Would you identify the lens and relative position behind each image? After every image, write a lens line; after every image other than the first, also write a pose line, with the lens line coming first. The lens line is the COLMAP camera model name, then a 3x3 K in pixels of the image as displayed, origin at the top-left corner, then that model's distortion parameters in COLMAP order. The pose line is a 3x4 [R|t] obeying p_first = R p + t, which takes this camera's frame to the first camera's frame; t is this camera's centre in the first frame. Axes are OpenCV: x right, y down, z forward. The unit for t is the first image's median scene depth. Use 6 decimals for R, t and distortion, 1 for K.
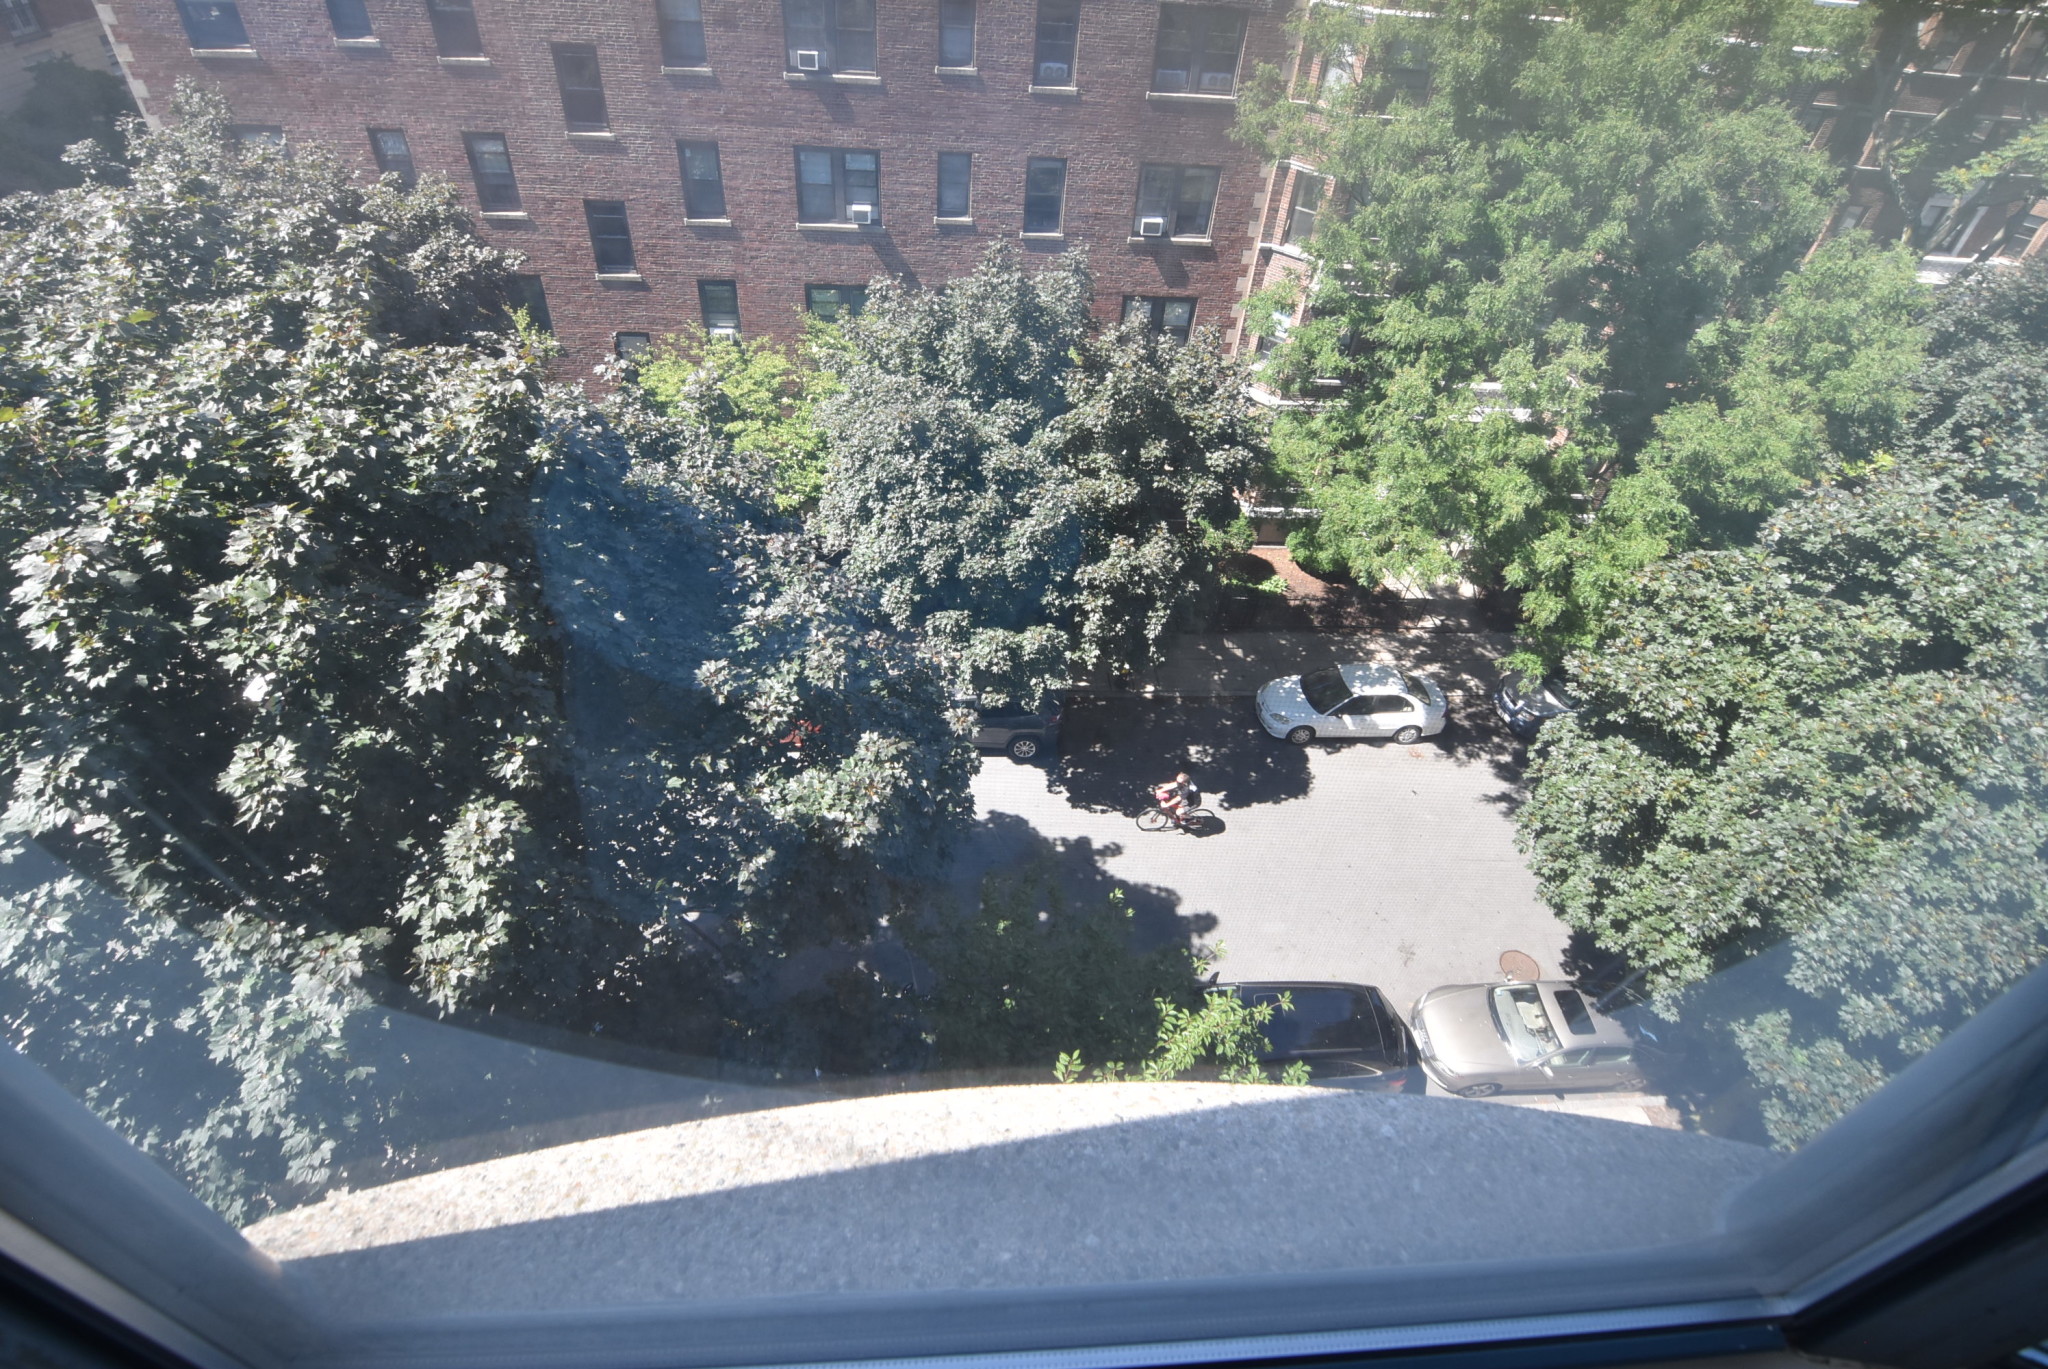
lens RADIAL K [[990.1, 0, 1026.4], [0, 990.1, 679.9], [0, 0, 1]] dist [-0.007071, -0.009469]
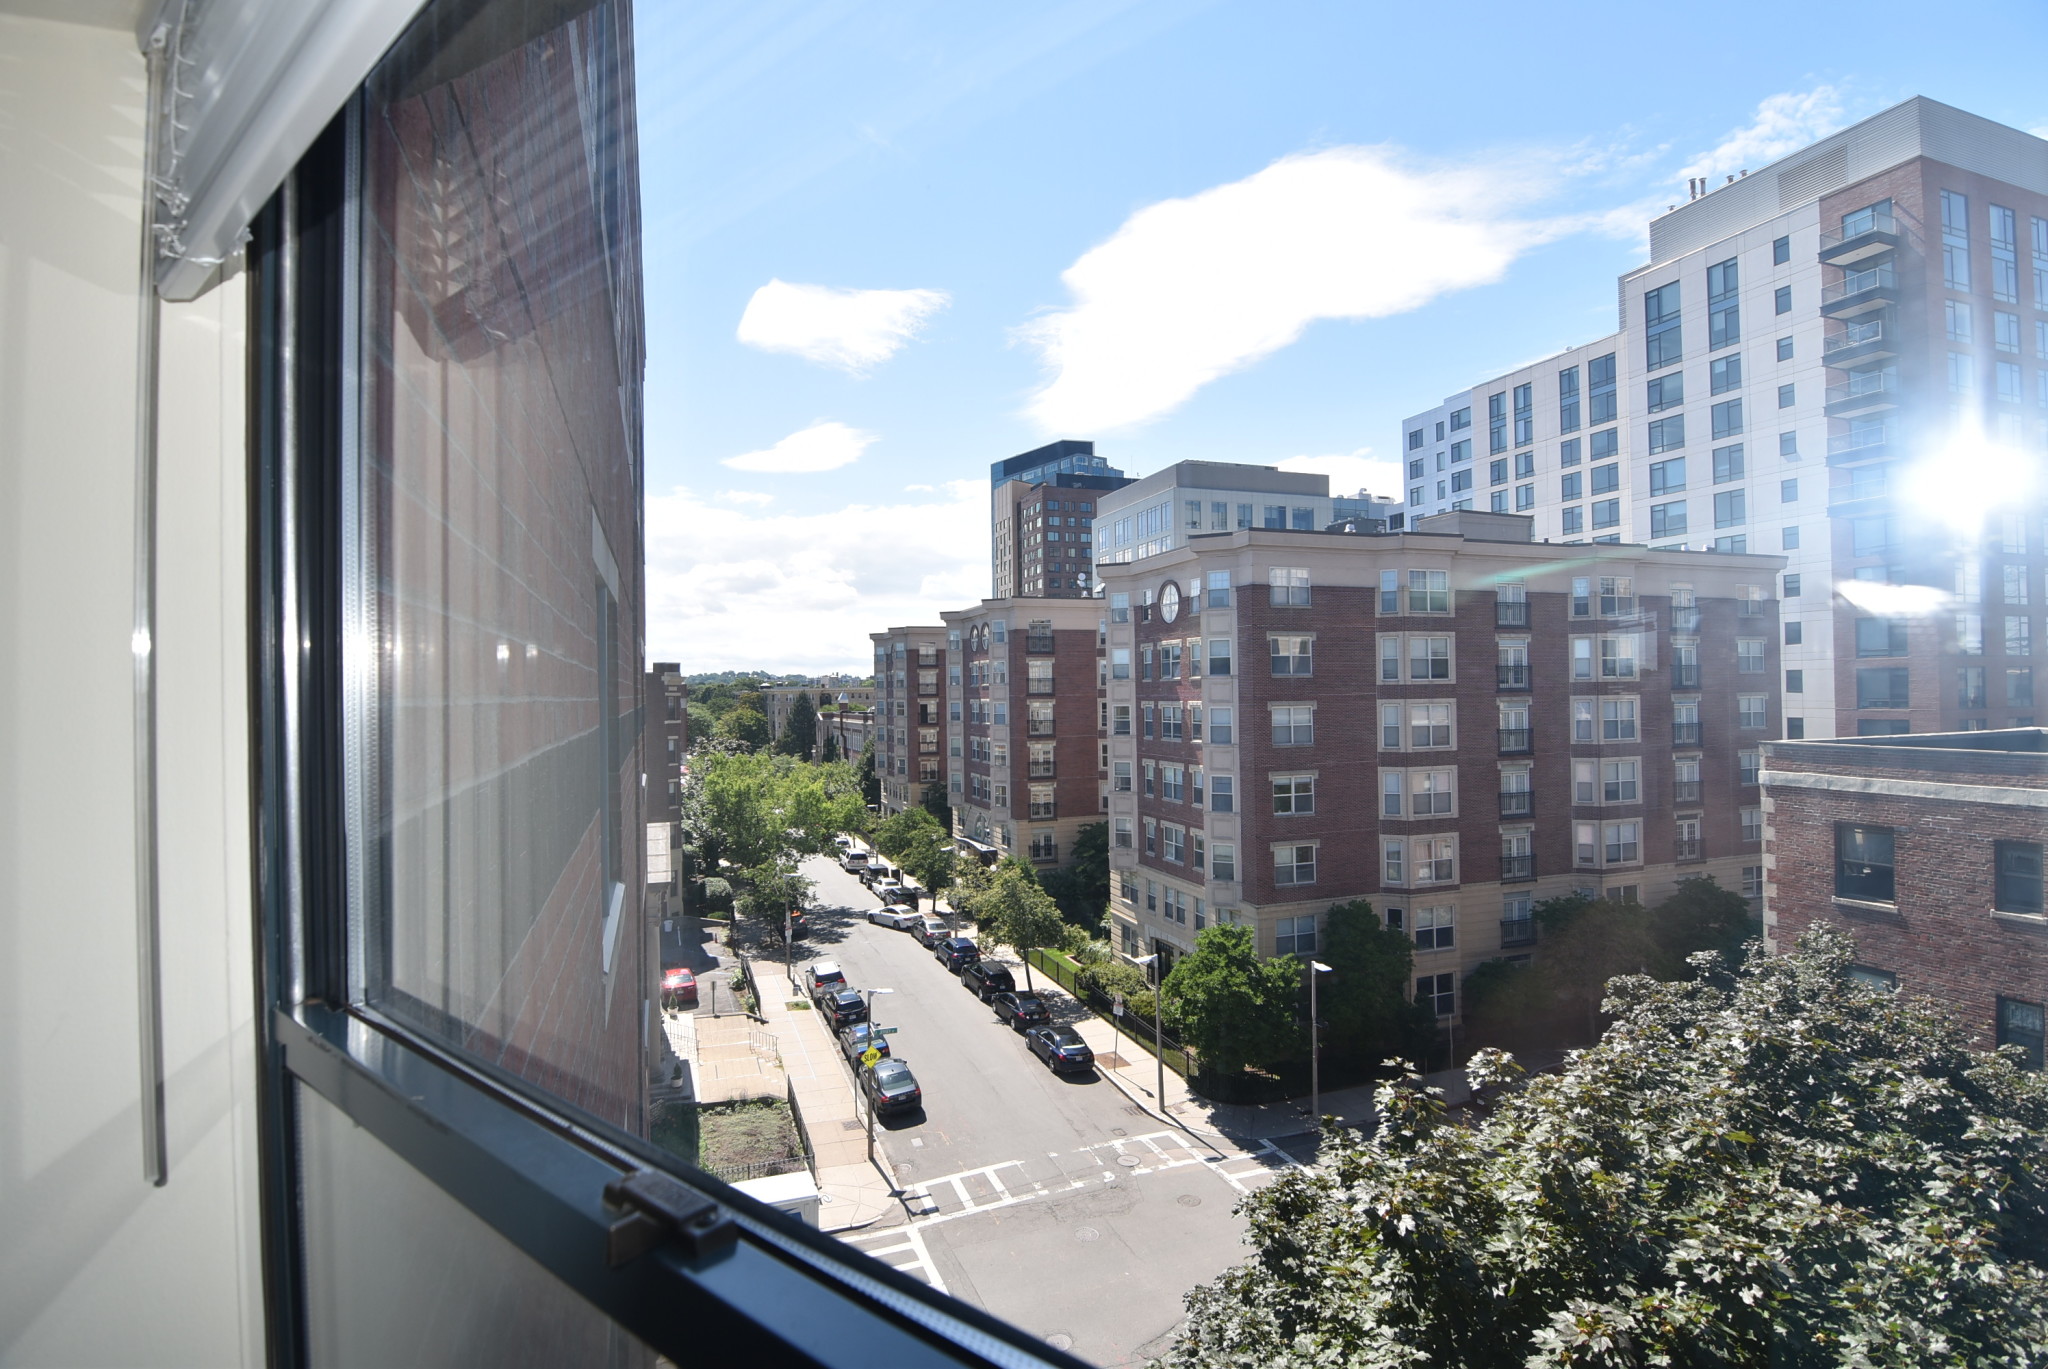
lens RADIAL K [[990.1, 0, 1021.3], [0, 990.1, 677.7], [0, 0, 1]] dist [-0.007071, -0.009469]
pose [[0.268327, -0.079083, -0.960076, -0.023010], [-0.618277, 0.750134, -0.234589, -0.006594], [0.738738, 0.656540, 0.152386, -0.016388]]
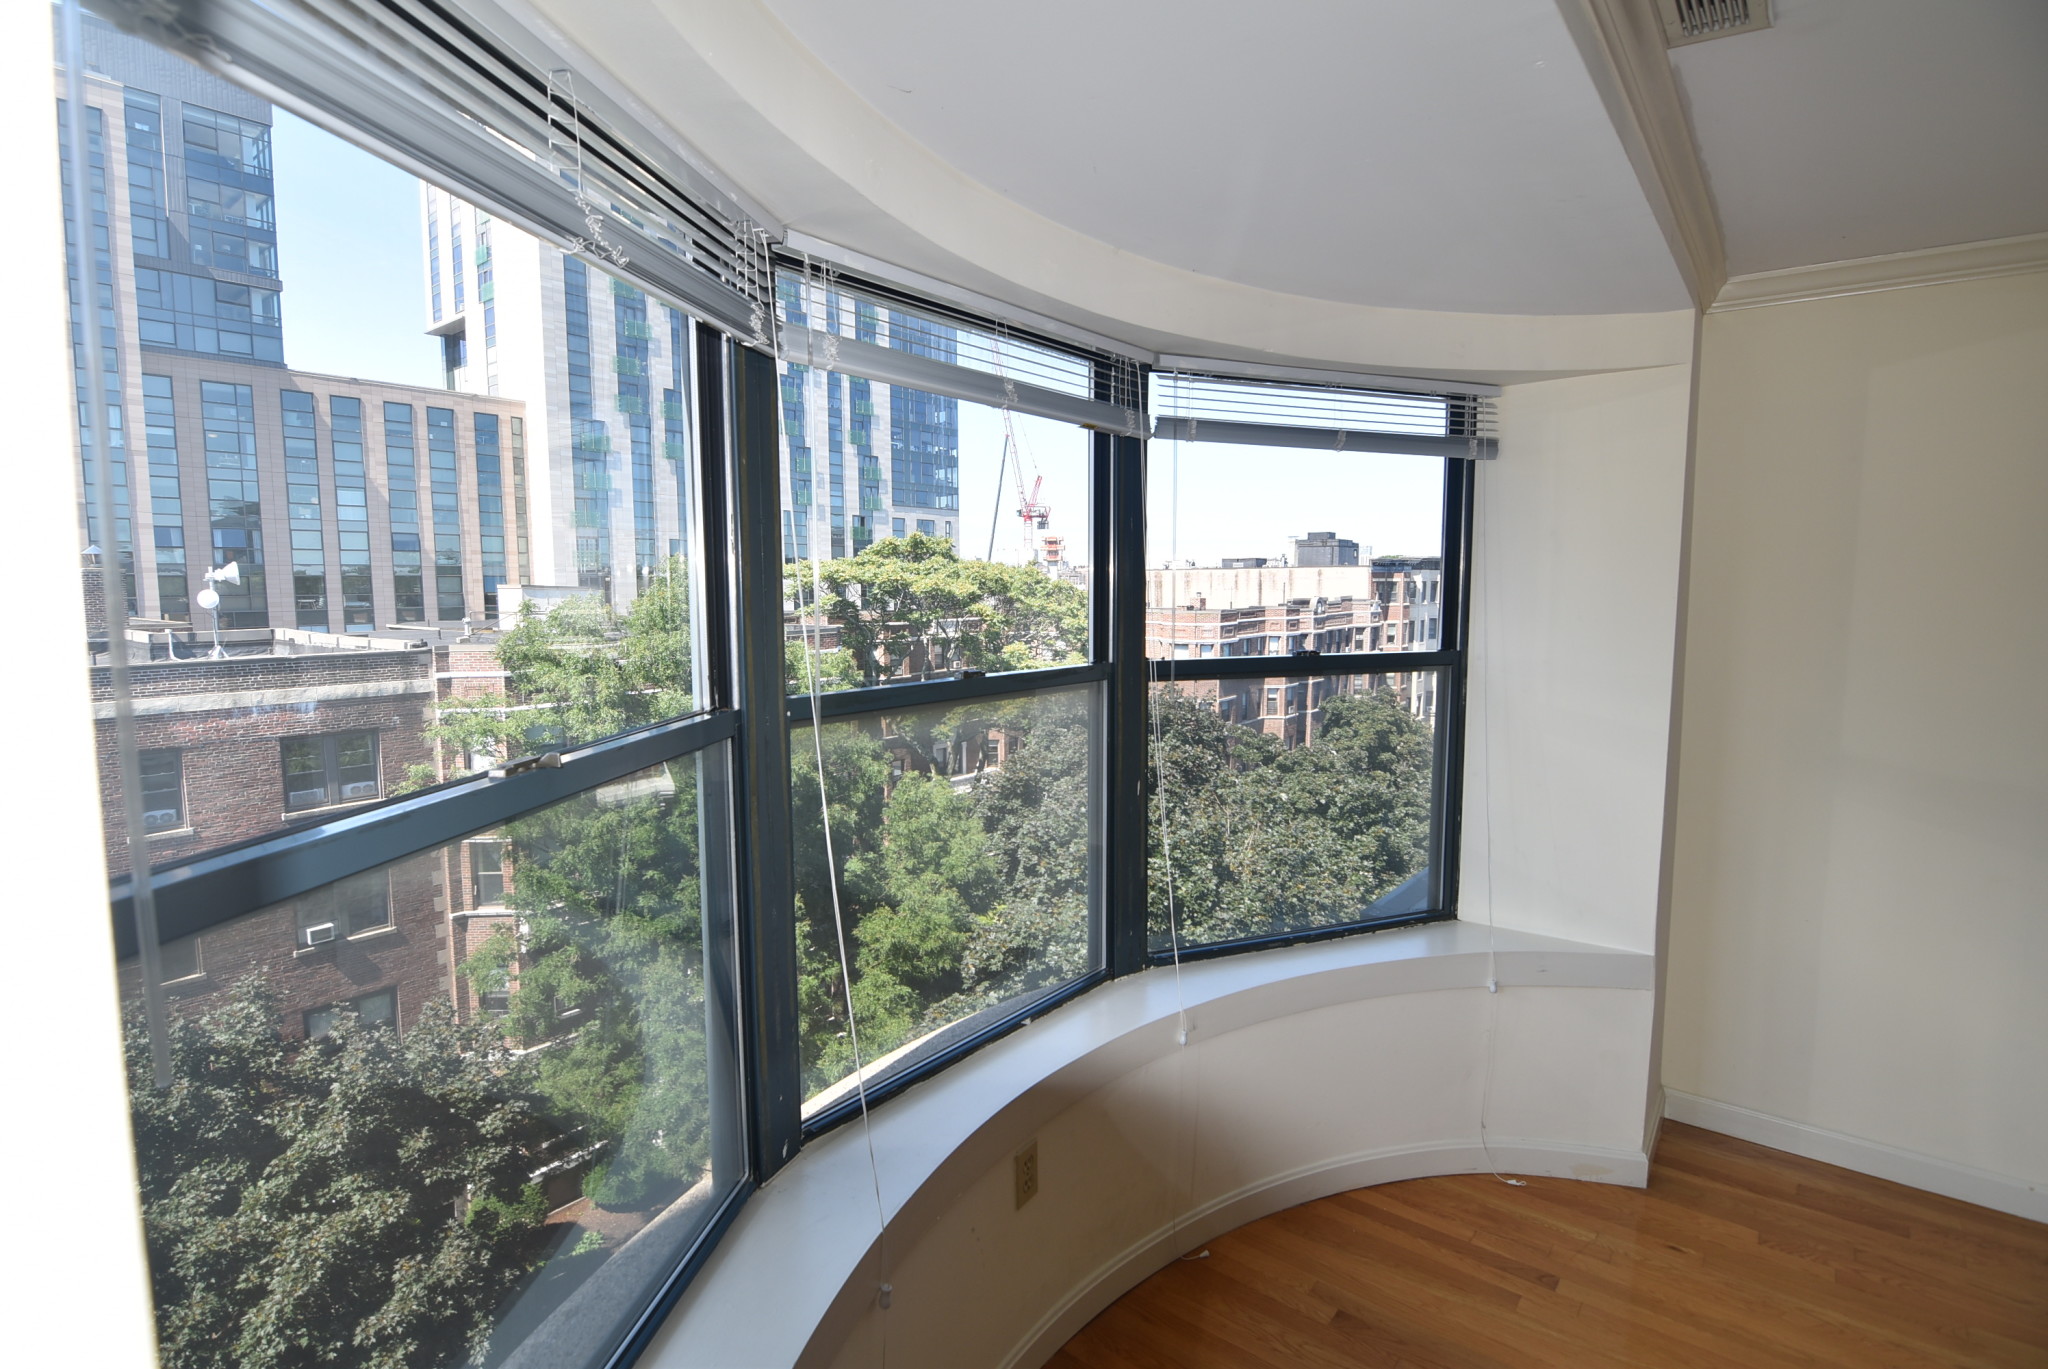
lens RADIAL K [[990.1, 0, 1022.7], [0, 990.1, 680.2], [0, 0, 1]] dist [-0.007071, -0.009469]
pose [[0.683419, -0.137324, 0.716994, -0.070717], [0.521674, 0.778915, -0.348062, 0.033228], [-0.510680, 0.611909, 0.603964, -0.063502]]
